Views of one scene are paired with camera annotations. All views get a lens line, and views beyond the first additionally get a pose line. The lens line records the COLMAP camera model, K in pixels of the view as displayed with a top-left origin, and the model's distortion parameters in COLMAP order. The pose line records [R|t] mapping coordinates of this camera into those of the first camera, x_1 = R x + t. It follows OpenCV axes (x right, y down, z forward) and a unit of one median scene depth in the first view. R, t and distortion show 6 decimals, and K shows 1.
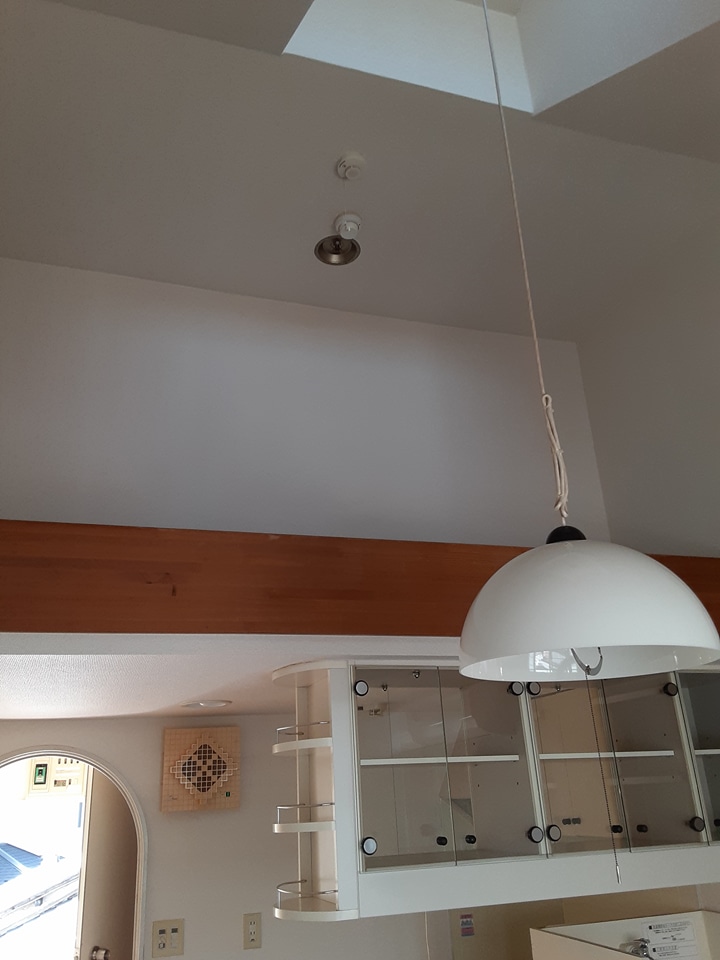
lens RADIAL K [[773.9, 0, 360.0], [0, 773.9, 480.0], [0, 0, 1]] dist [0.125906, -0.146274]
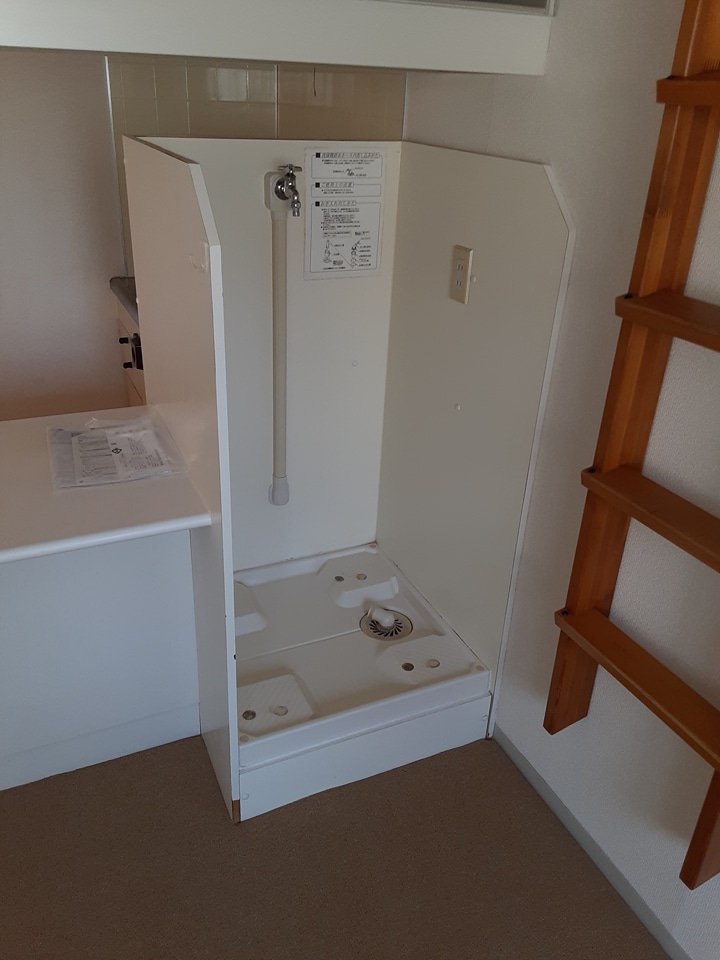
lens RADIAL K [[775.3, 0, 351.8], [0, 775.3, 477.9], [0, 0, 1]] dist [0.133239, -0.204652]
pose [[0.991087, 0.031261, 0.129498, 0.367520], [-0.117658, 0.661308, 0.740830, 0.272221], [-0.062479, -0.749463, 0.659091, 0.380844]]
